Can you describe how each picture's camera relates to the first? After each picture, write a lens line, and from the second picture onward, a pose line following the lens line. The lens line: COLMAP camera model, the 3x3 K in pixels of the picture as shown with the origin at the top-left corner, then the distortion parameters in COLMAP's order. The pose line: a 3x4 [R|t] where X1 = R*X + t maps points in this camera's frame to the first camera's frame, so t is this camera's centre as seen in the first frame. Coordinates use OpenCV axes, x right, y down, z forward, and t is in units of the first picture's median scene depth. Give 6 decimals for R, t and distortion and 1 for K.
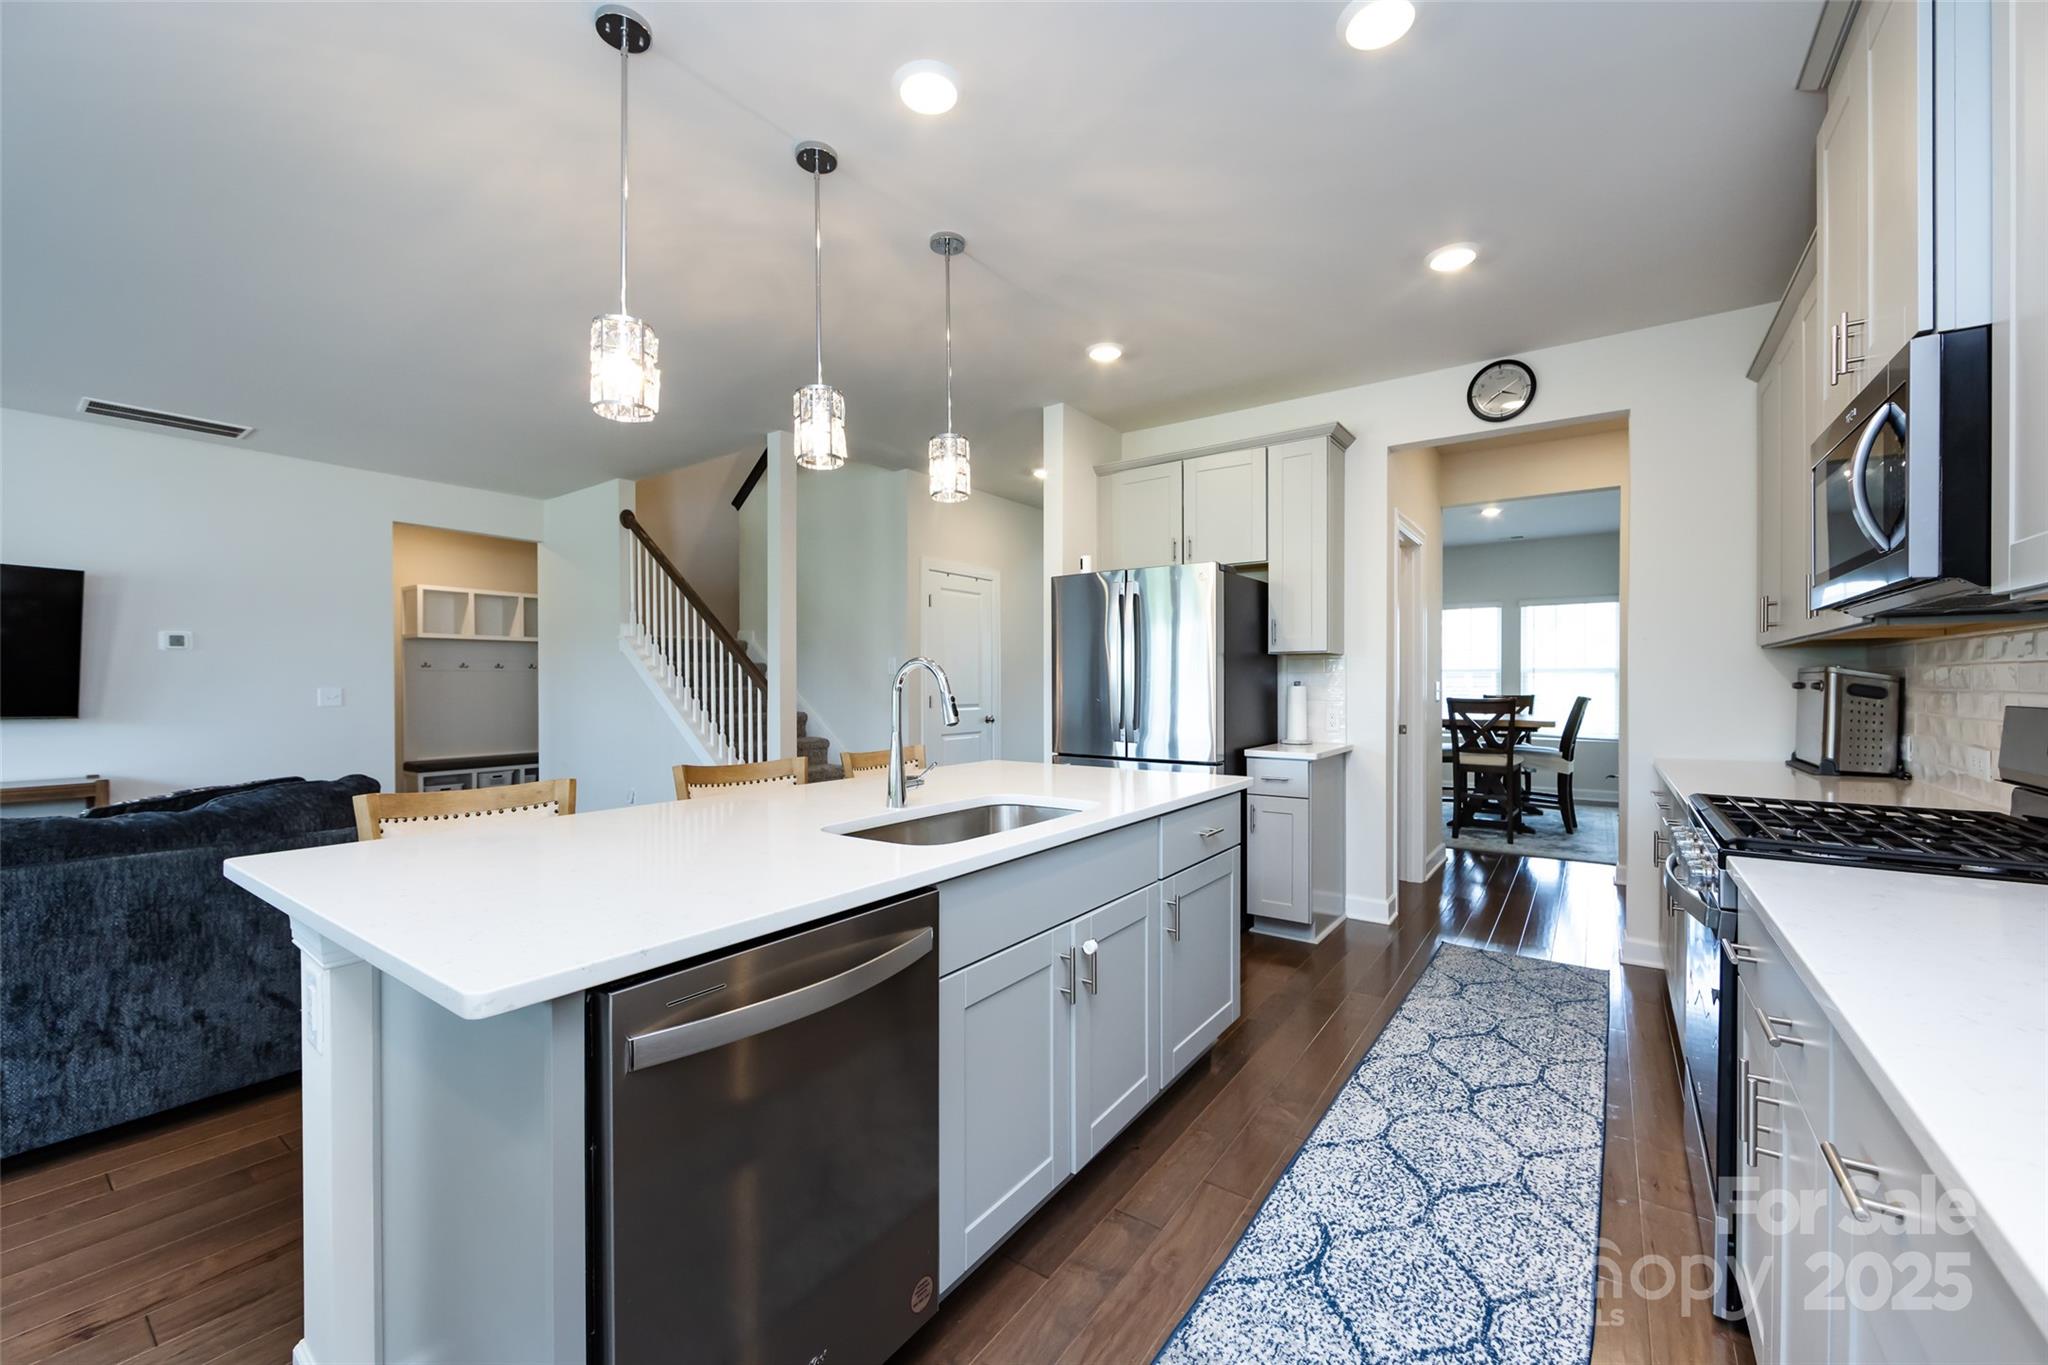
lens RADIAL K [[805.4, 0, 1026.7], [0, 805.4, 687.2], [0, 0, 1]] dist [-0.001092, 0.000043]
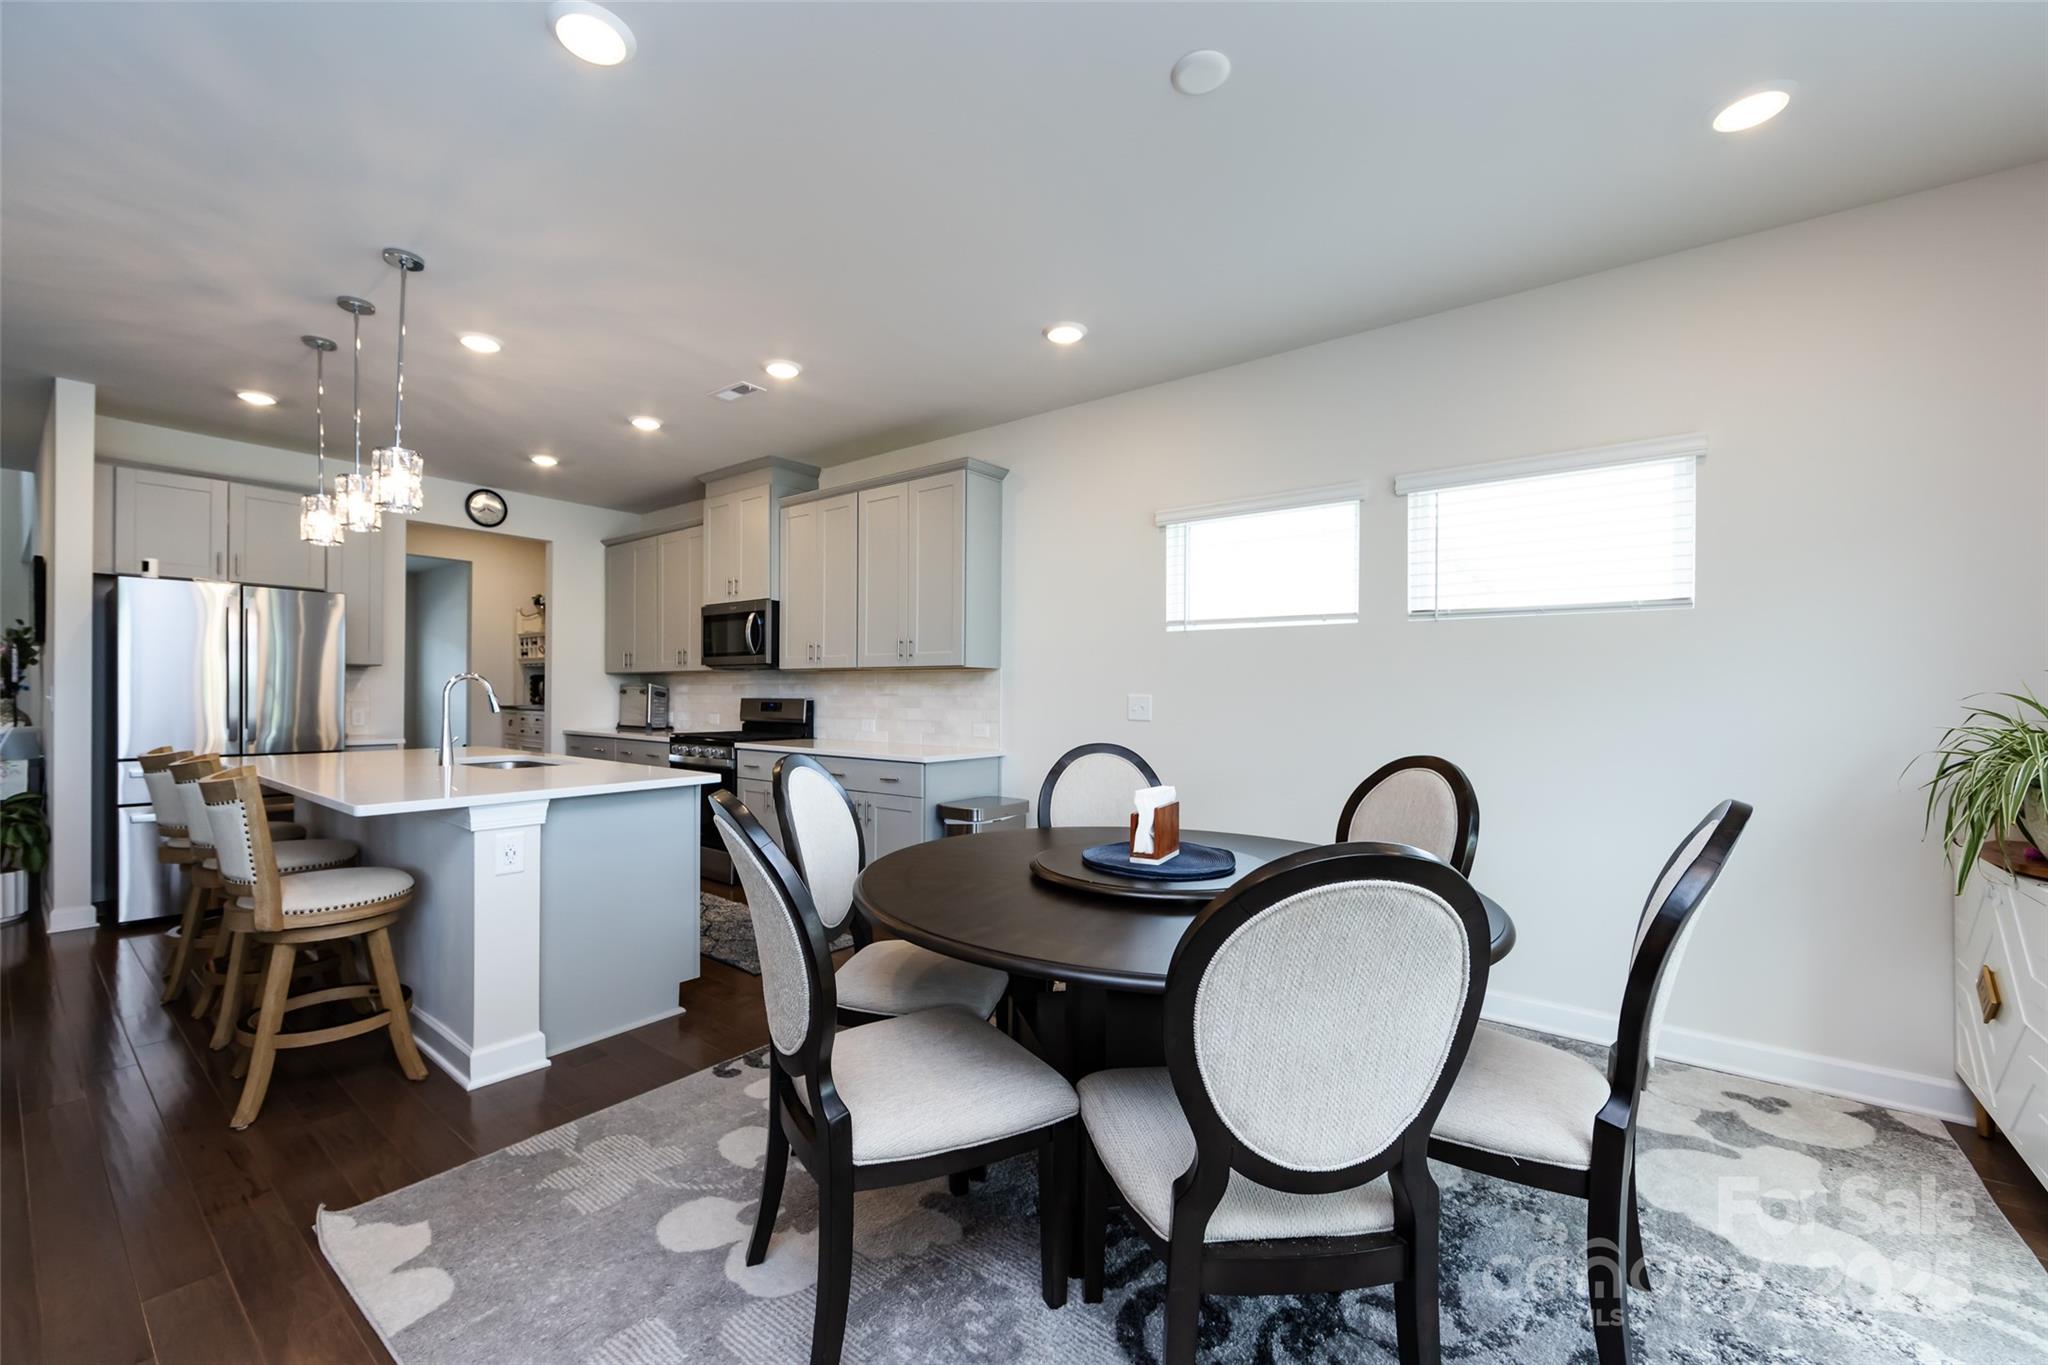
lens RADIAL K [[820.0, 0, 1005.3], [0, 820.0, 694.6], [0, 0, 1]] dist [-0.001179, -0.000073]
pose [[0.056460, -0.001154, 0.998404, -0.991263], [-0.002588, 0.999996, 0.001303, 0.000194], [-0.998401, -0.002657, 0.056457, -0.124009]]
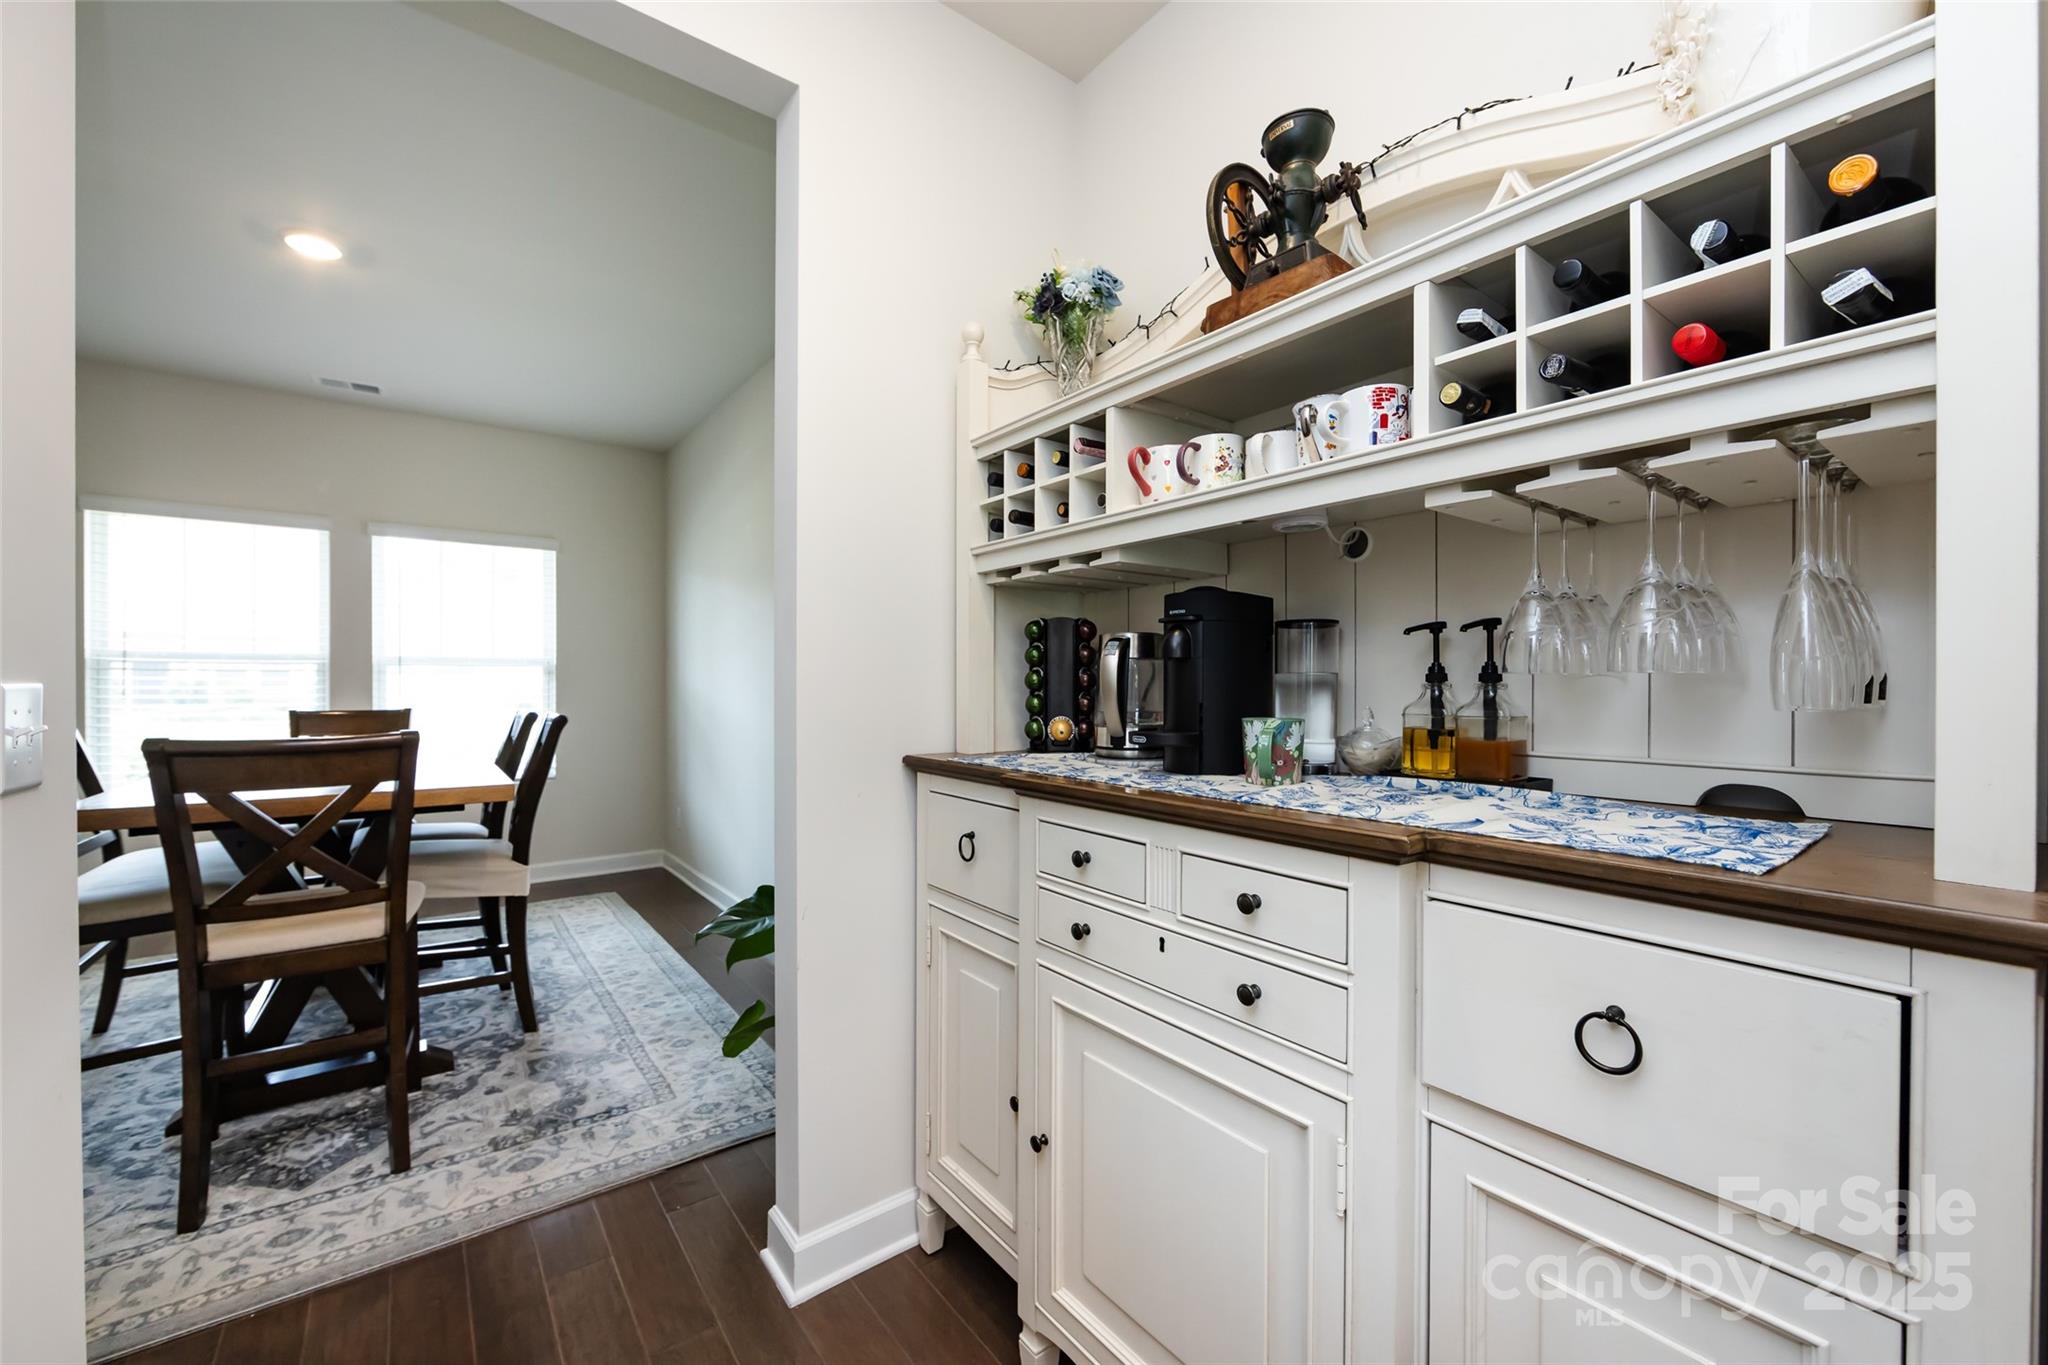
lens RADIAL K [[805.4, 0, 1026.7], [0, 805.4, 687.2], [0, 0, 1]] dist [-0.001092, 0.000043]
pose [[0.298035, -0.004529, 0.954544, 0.586281], [0.003483, 0.999987, 0.003657, -0.007205], [-0.954549, 0.002234, 0.298047, 1.064725]]
